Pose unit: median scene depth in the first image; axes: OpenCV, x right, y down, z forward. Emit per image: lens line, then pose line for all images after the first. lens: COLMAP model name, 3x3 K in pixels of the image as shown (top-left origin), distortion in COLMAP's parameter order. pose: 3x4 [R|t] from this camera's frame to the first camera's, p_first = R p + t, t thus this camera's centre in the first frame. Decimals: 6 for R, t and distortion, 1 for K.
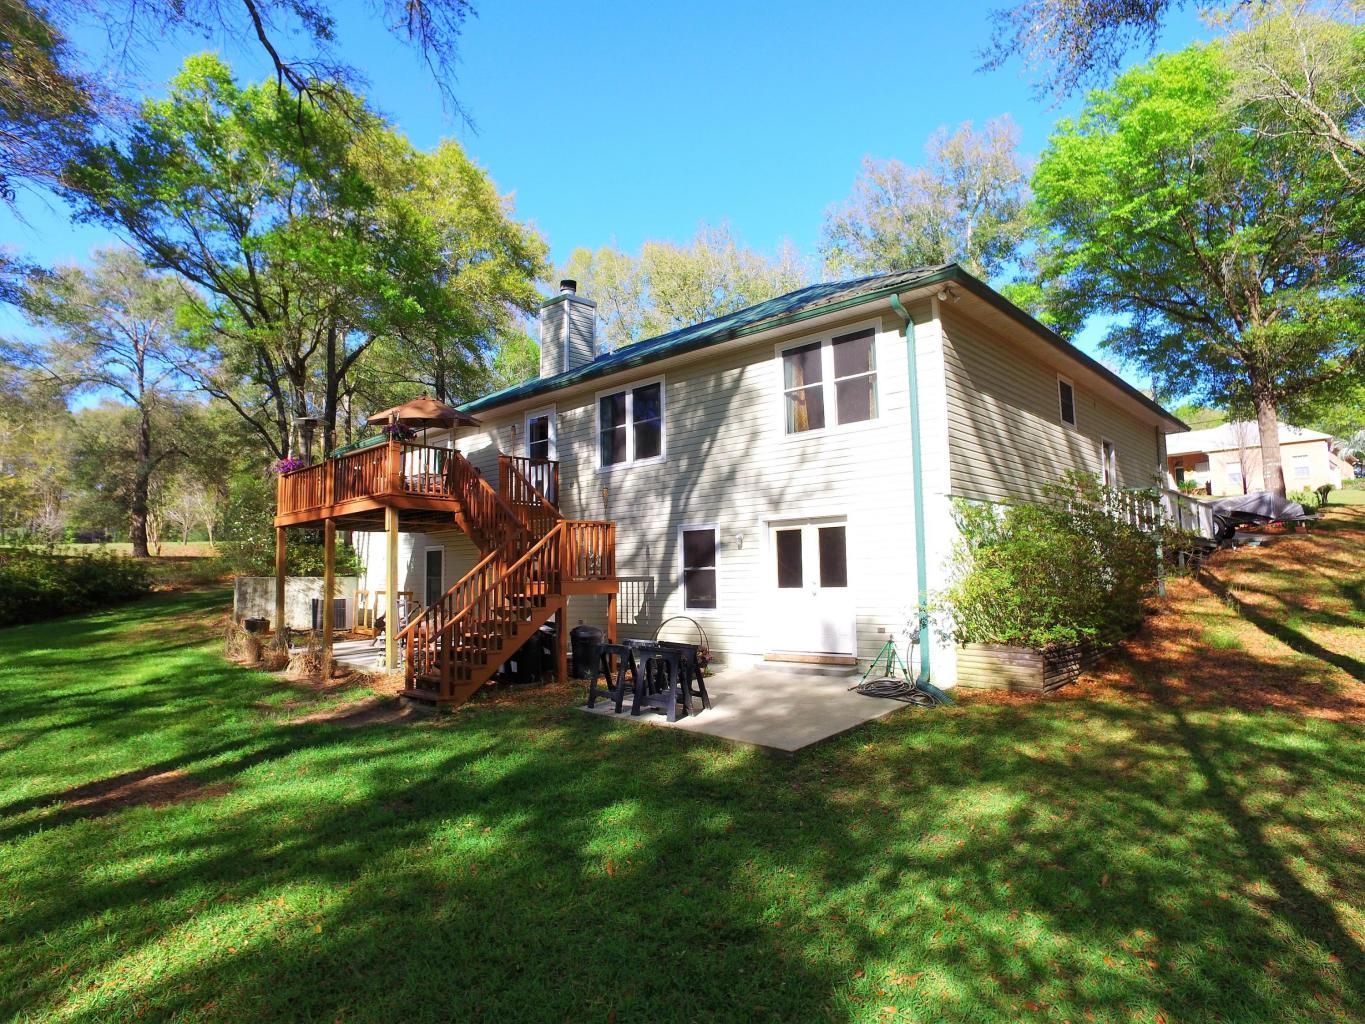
lens RADIAL K [[794.1, 0, 684.5], [0, 794.1, 507.0], [0, 0, 1]] dist [-0.117066, 0.087930]
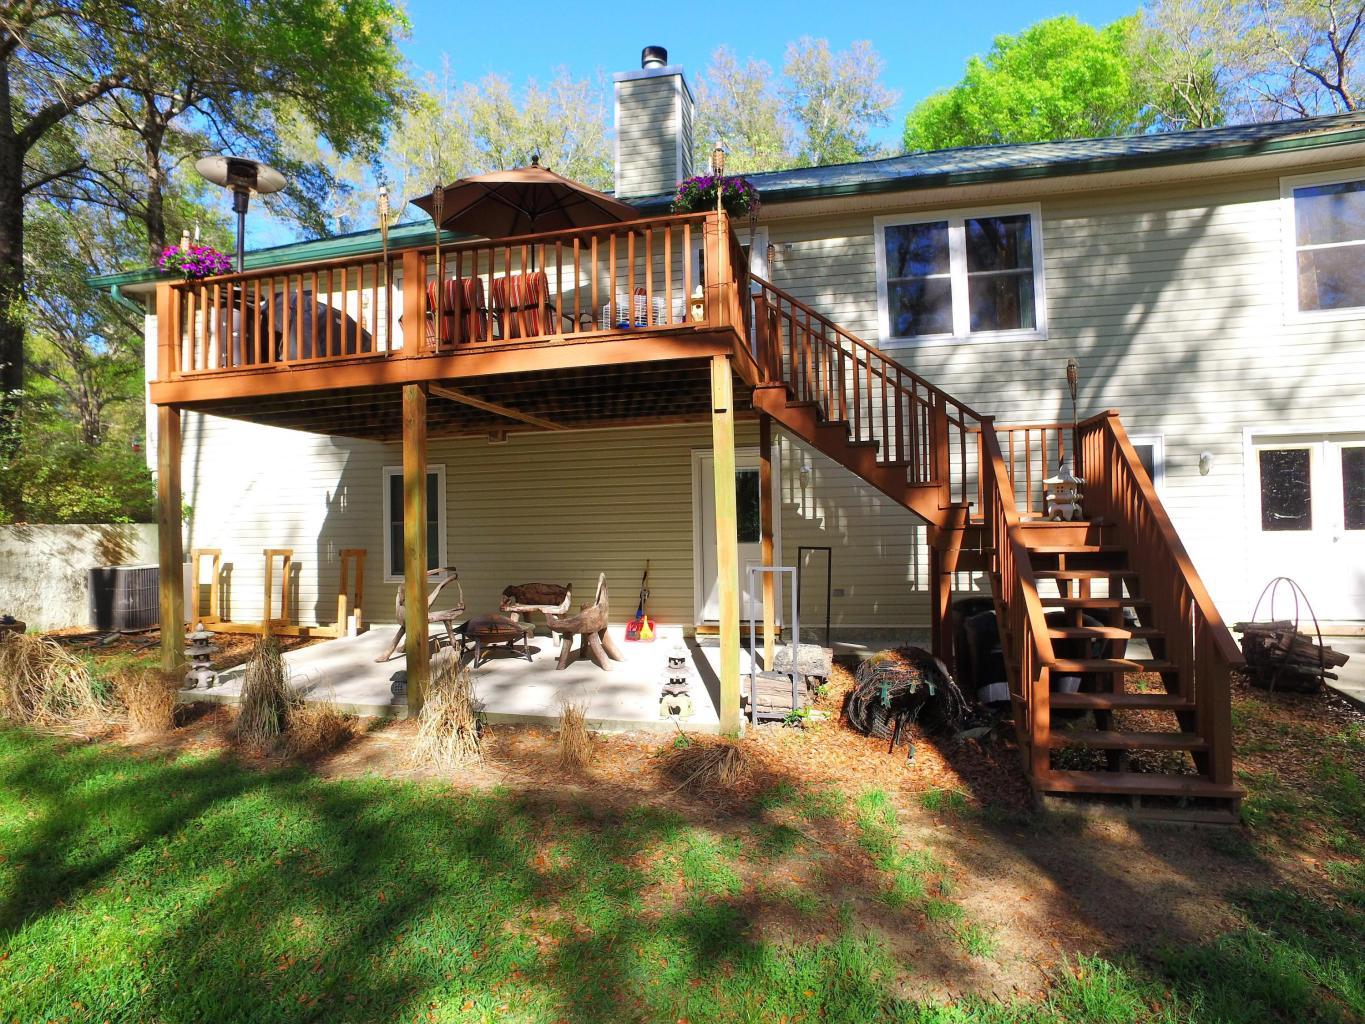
lens RADIAL K [[794.1, 0, 684.5], [0, 794.1, 507.0], [0, 0, 1]] dist [-0.117066, 0.087930]
pose [[0.865056, 0.008781, 0.501598, -0.712584], [-0.040313, 0.997830, 0.052057, 0.070666], [-0.500053, -0.065253, 0.863533, 0.716948]]
